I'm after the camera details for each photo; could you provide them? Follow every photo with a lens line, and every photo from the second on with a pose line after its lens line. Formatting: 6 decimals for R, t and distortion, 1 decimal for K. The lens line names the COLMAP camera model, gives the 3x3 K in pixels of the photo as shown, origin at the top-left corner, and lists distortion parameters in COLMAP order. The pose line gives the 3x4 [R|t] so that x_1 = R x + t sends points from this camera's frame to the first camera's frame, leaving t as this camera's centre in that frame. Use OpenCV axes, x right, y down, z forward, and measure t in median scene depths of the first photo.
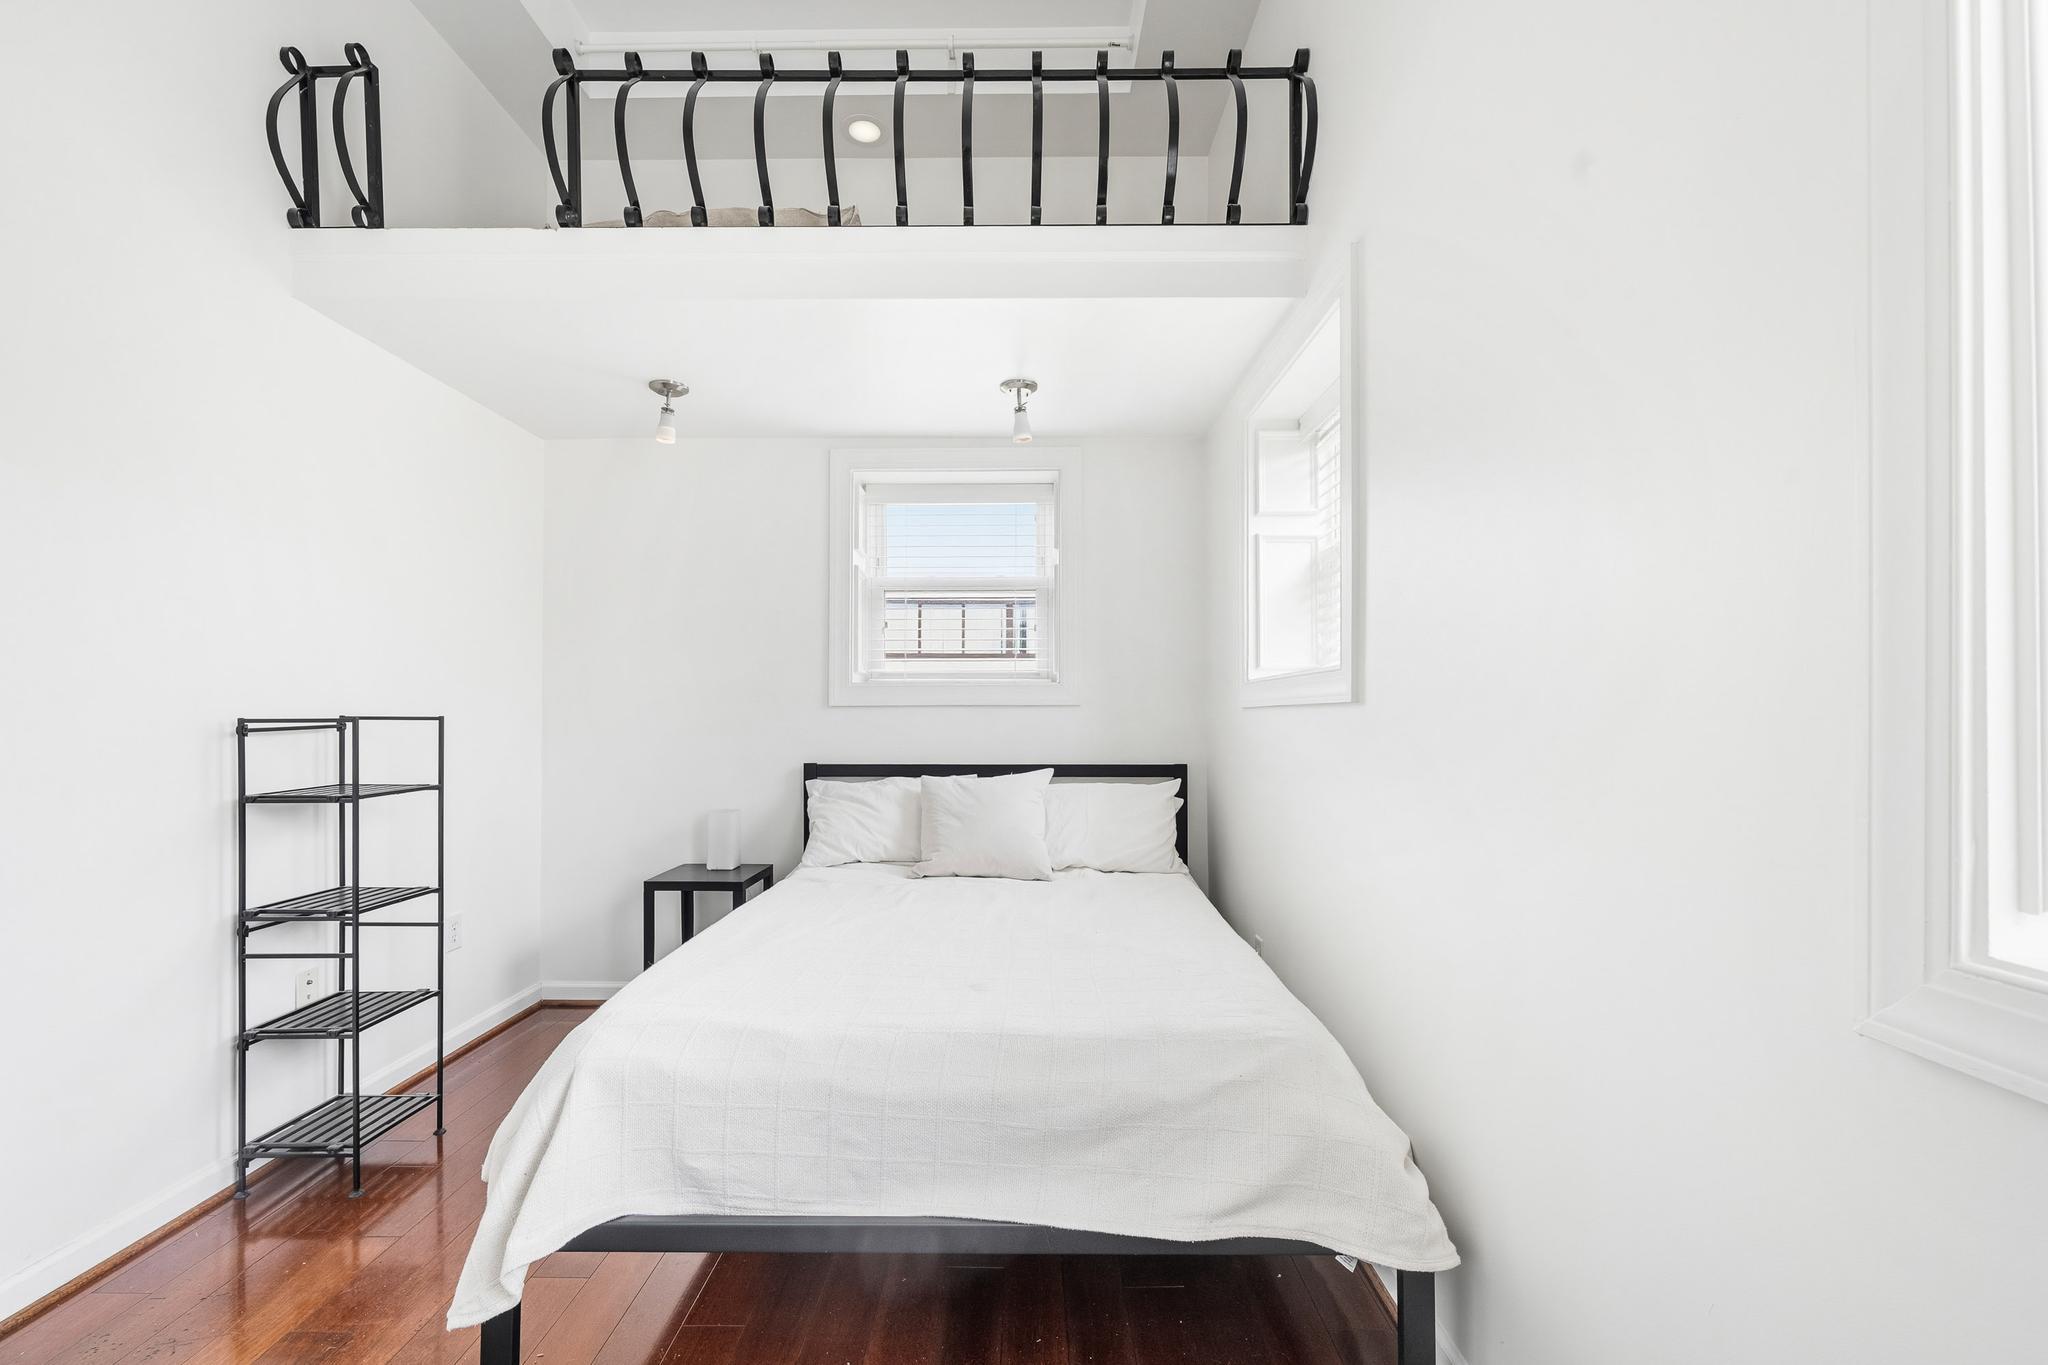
lens RADIAL K [[785.4, 0, 1015.5], [0, 785.4, 730.6], [0, 0, 1]] dist [-0.000171, 0.000092]
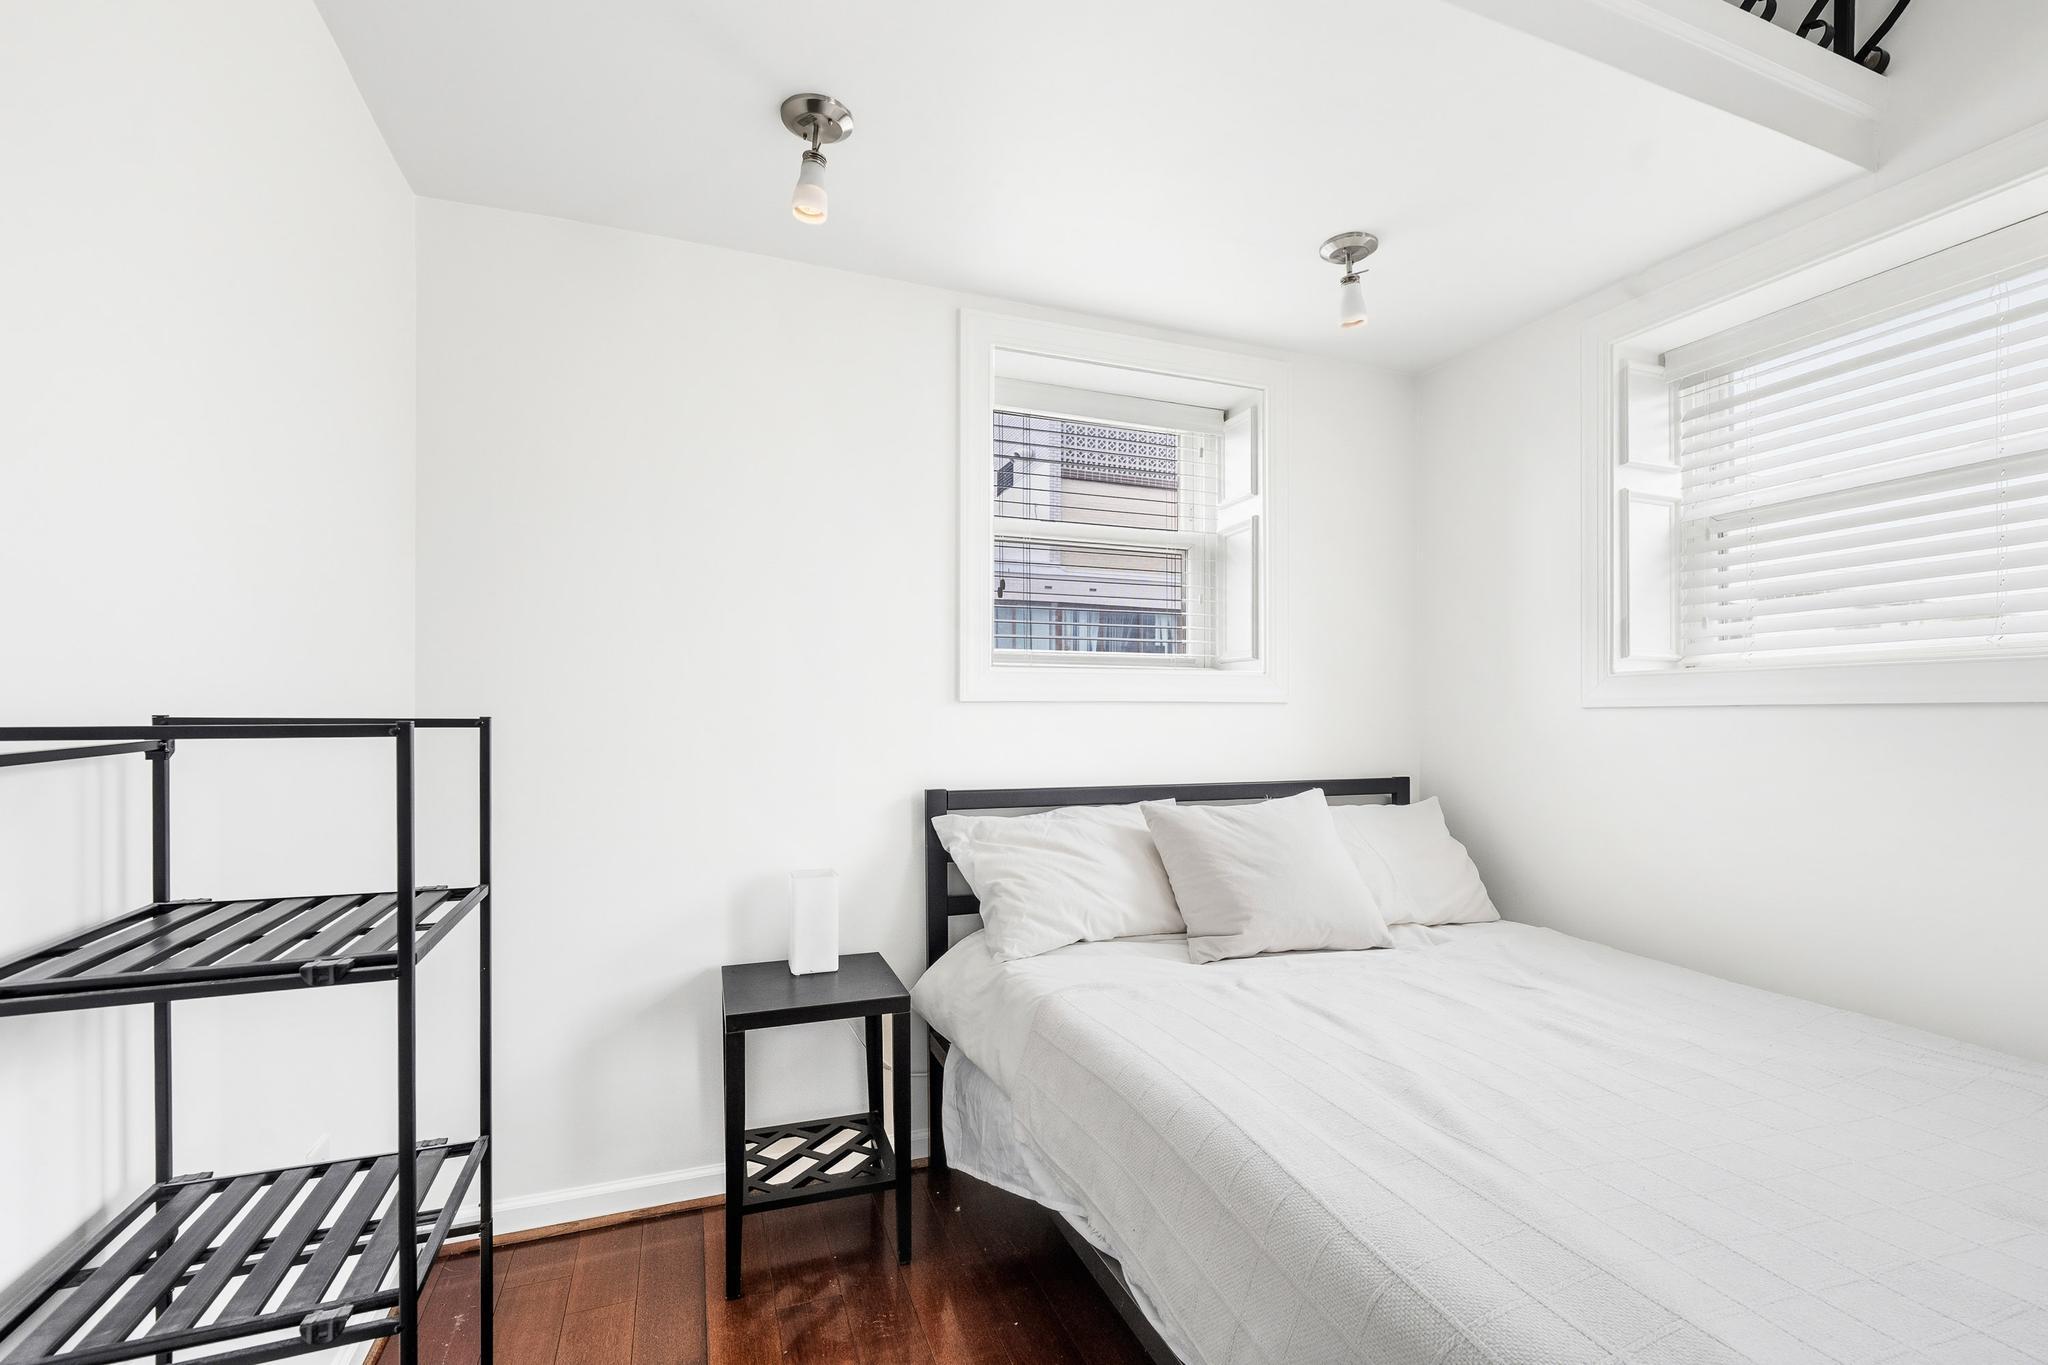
lens RADIAL K [[785.4, 0, 1015.5], [0, 785.4, 730.6], [0, 0, 1]] dist [-0.000171, 0.000092]
pose [[0.932642, -0.005874, 0.360756, -0.523093], [0.005761, 0.999982, 0.001390, -0.008927], [-0.360758, 0.000782, 0.932659, 0.447995]]
